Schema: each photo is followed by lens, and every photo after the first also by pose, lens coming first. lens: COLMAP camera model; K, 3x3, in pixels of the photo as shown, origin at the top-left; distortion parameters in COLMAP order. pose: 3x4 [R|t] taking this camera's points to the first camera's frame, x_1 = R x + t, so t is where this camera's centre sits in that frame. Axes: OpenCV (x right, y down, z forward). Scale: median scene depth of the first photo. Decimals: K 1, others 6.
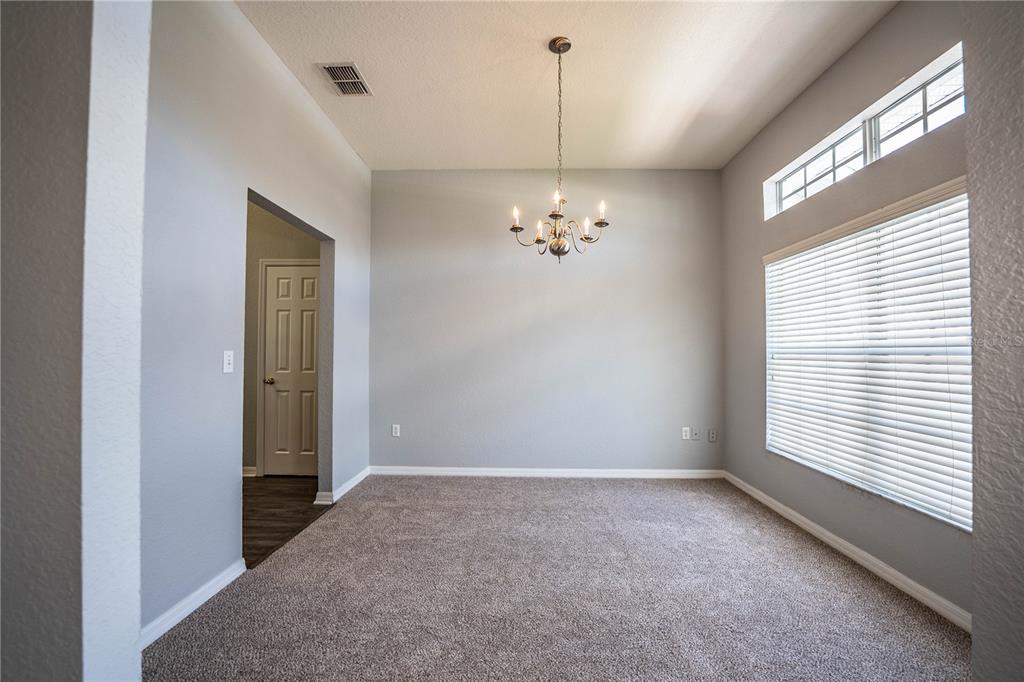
lens RADIAL K [[416.1, 0, 511.8], [0, 416.1, 345.3], [0, 0, 1]] dist [-0.027742, 0.000757]
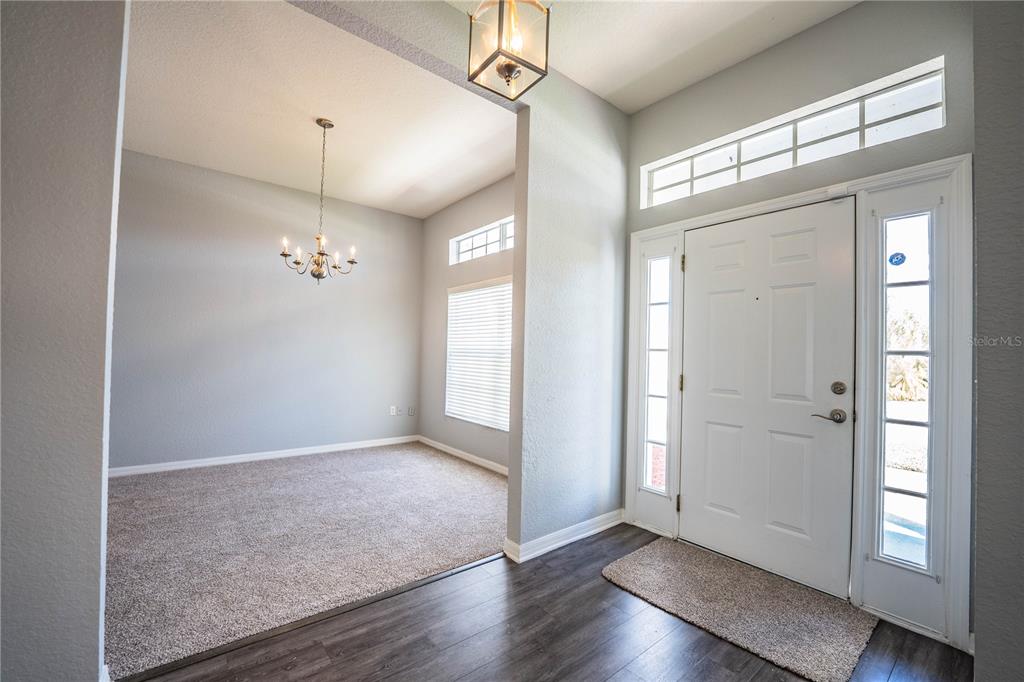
lens RADIAL K [[416.1, 0, 511.8], [0, 416.1, 345.3], [0, 0, 1]] dist [-0.027742, 0.000757]
pose [[0.759064, 0.025445, 0.650518, -0.236149], [-0.031161, 0.999511, -0.002736, -0.010952], [-0.650270, -0.018194, 0.759486, -0.379188]]
